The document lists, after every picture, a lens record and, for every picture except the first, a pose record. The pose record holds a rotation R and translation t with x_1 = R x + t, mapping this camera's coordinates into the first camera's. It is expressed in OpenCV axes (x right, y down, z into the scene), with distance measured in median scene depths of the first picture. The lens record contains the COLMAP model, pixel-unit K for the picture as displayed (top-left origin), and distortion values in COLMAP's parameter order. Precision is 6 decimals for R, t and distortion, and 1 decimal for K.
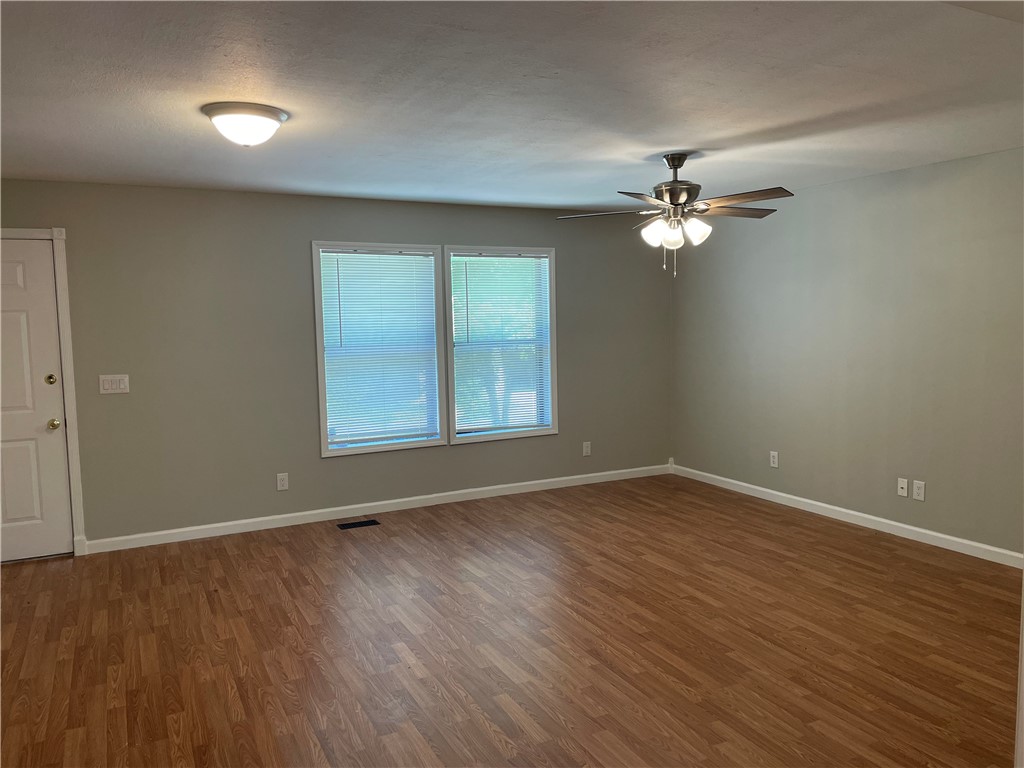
lens RADIAL K [[786.5, 0, 515.9], [0, 786.5, 379.4], [0, 0, 1]] dist [0.069268, -0.078032]
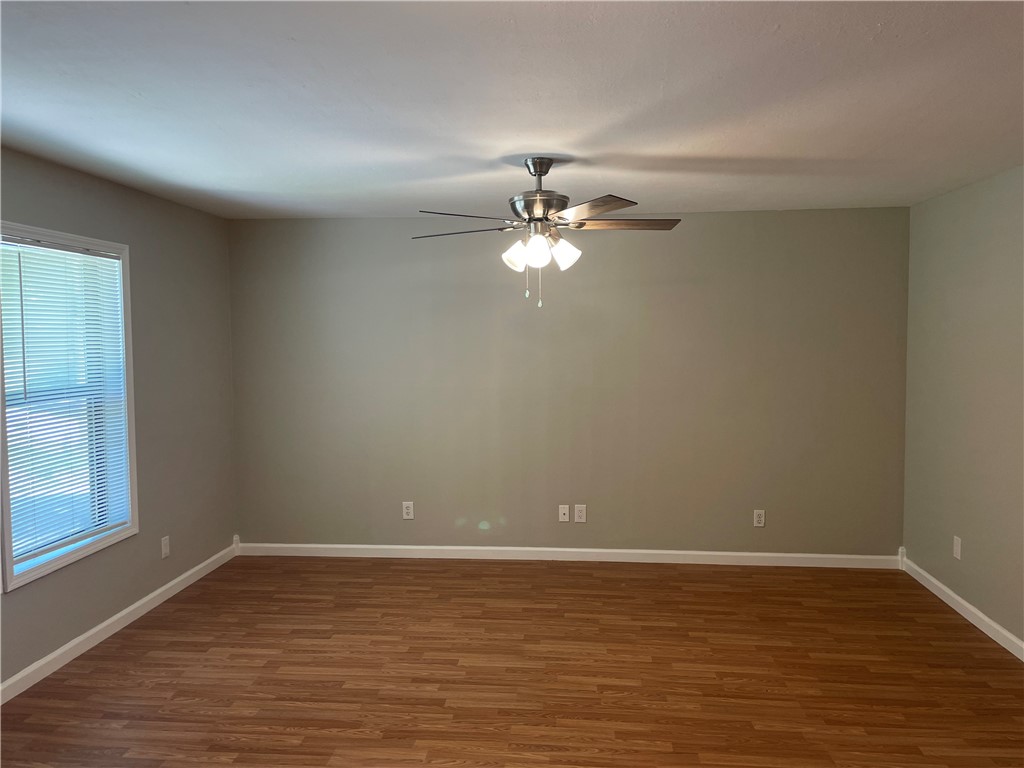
lens RADIAL K [[786.5, 0, 507.6], [0, 786.5, 386.4], [0, 0, 1]] dist [0.069268, -0.078032]
pose [[0.522964, -0.043803, 0.851228, -0.463498], [0.065325, 0.997801, 0.011212, -0.052353], [-0.849848, 0.049743, 0.524676, 0.540732]]
